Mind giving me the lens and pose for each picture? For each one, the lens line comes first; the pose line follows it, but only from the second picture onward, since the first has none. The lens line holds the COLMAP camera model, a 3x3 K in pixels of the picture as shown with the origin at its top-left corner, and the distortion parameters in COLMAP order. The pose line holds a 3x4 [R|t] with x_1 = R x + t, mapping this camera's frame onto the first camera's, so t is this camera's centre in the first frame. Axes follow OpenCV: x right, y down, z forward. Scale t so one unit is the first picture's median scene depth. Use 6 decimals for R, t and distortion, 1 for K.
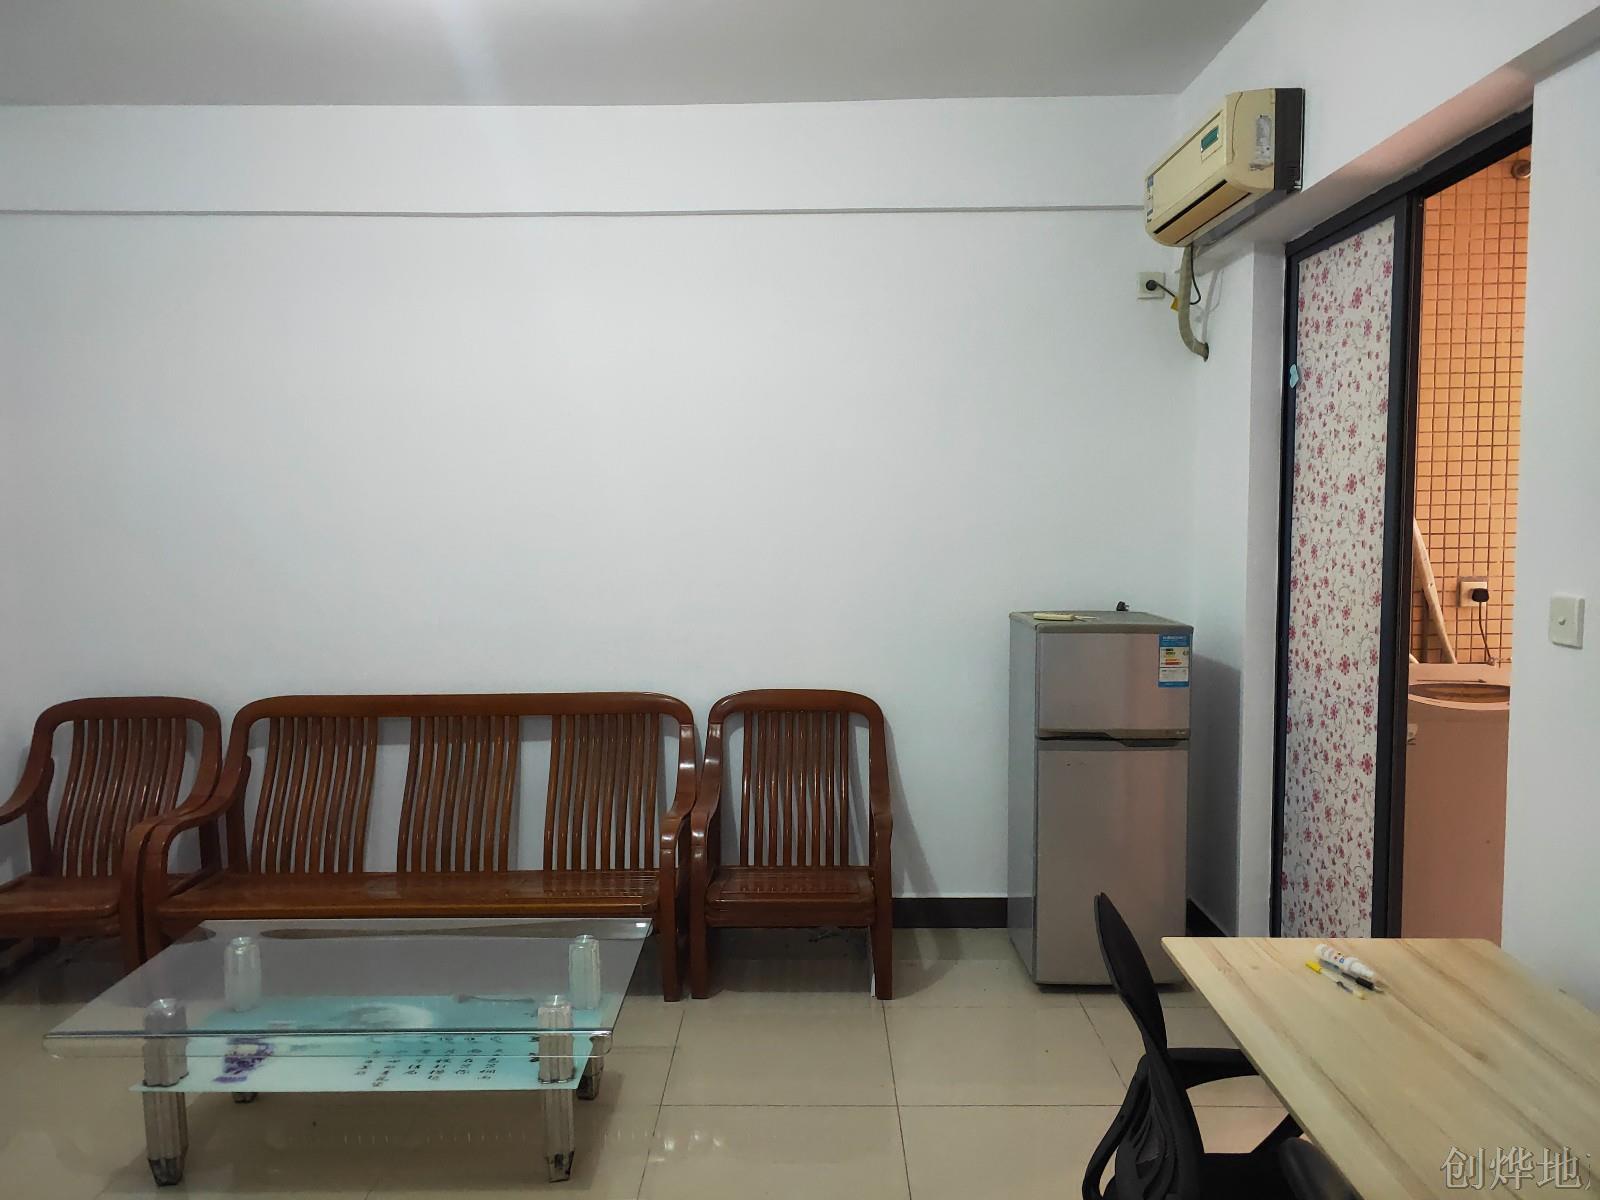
lens RADIAL K [[1227.2, 0, 799.6], [0, 1227.2, 596.7], [0, 0, 1]] dist [0.021120, -0.003967]
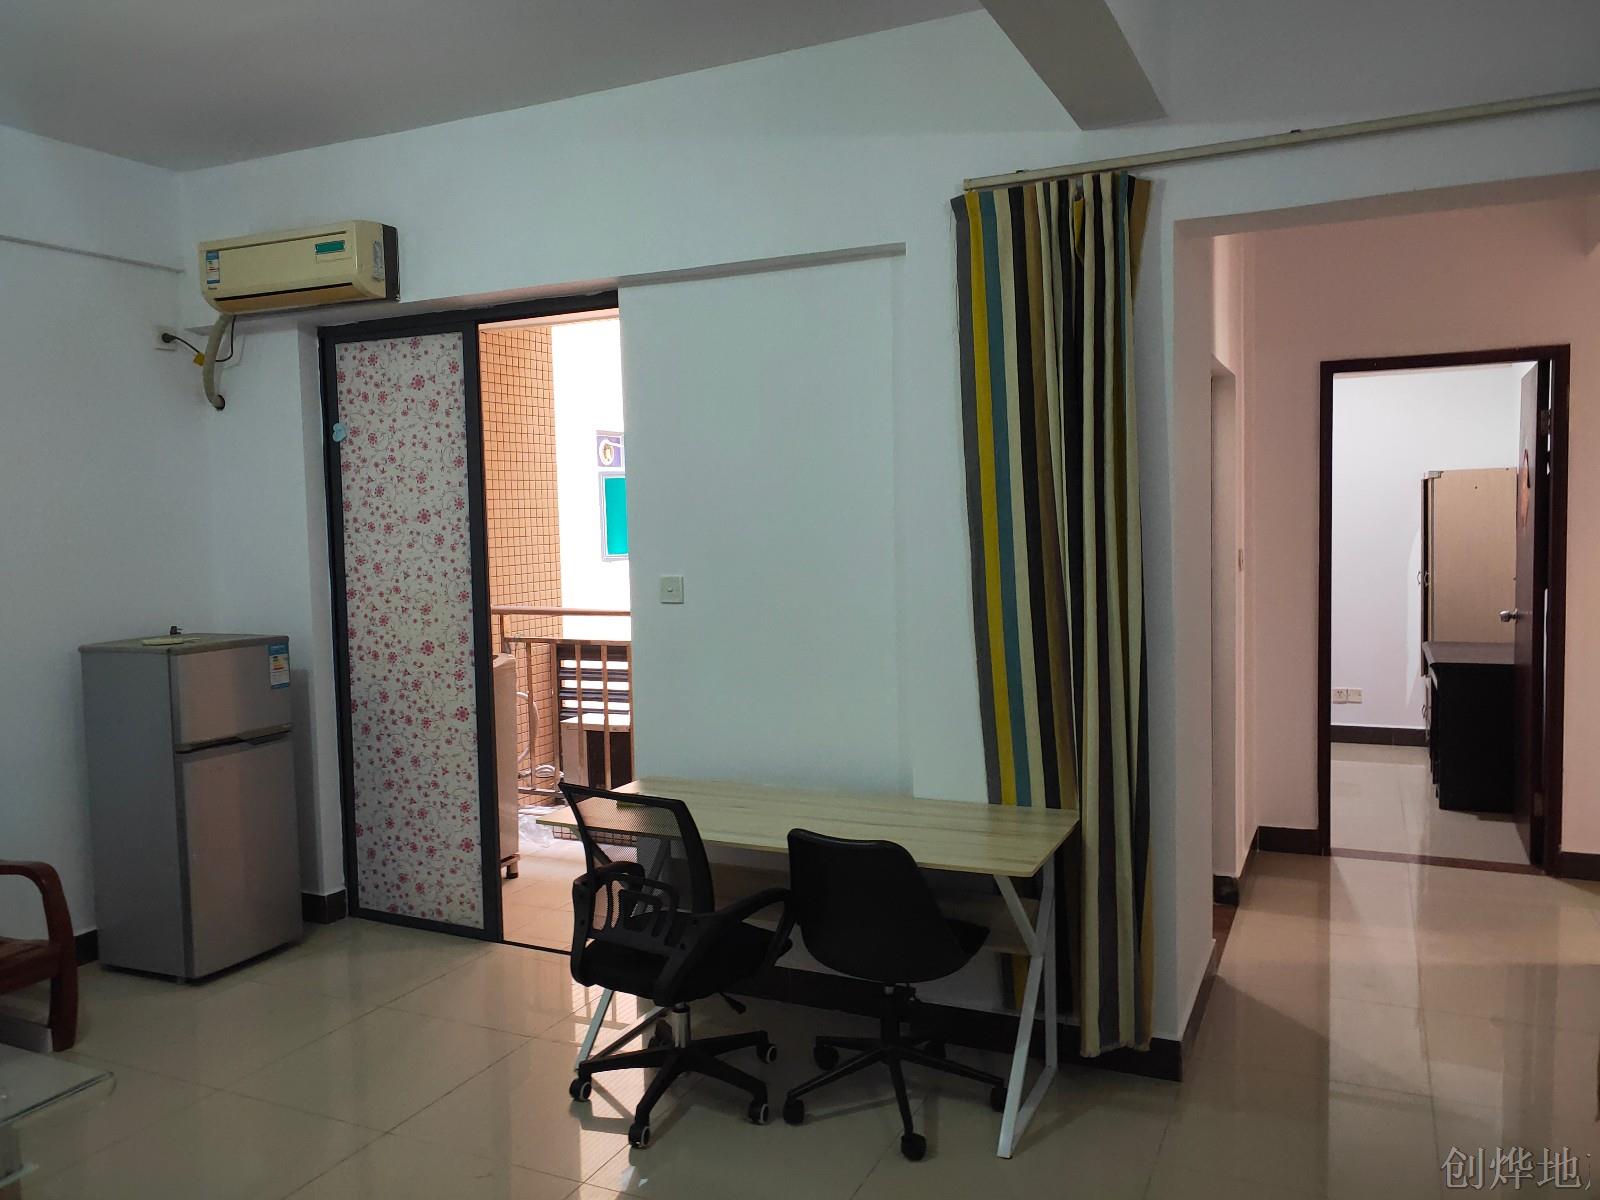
lens RADIAL K [[1227.2, 0, 801.2], [0, 1227.2, 601.0], [0, 0, 1]] dist [0.021120, -0.003967]
pose [[0.418046, -0.069266, 0.905781, -0.577786], [0.091147, 0.995255, 0.034041, -0.005136], [-0.903842, 0.068328, 0.422376, 0.040479]]
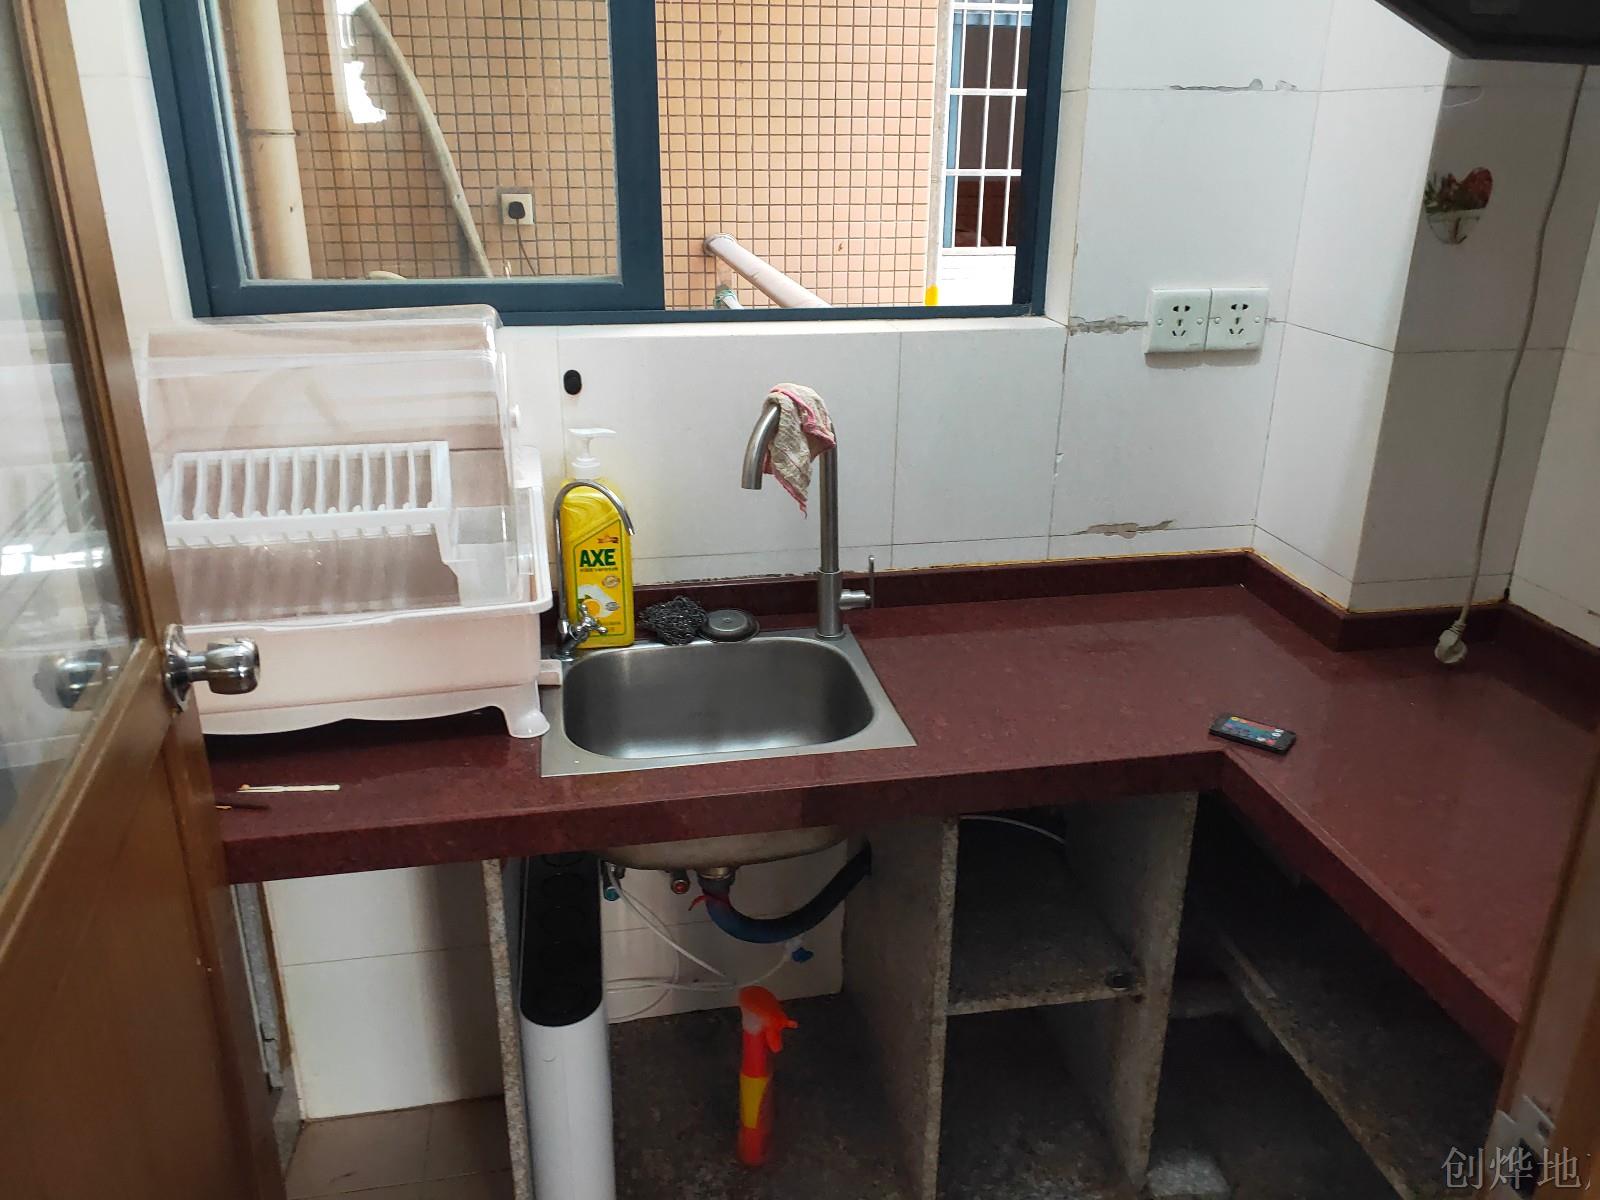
lens RADIAL K [[1227.2, 0, 794.2], [0, 1227.2, 597.6], [0, 0, 1]] dist [0.021120, -0.003967]
pose [[0.981105, -0.063548, 0.182739, 0.395209], [0.009878, 0.959740, 0.280717, 0.013210], [-0.193221, -0.273608, 0.942234, 0.059654]]
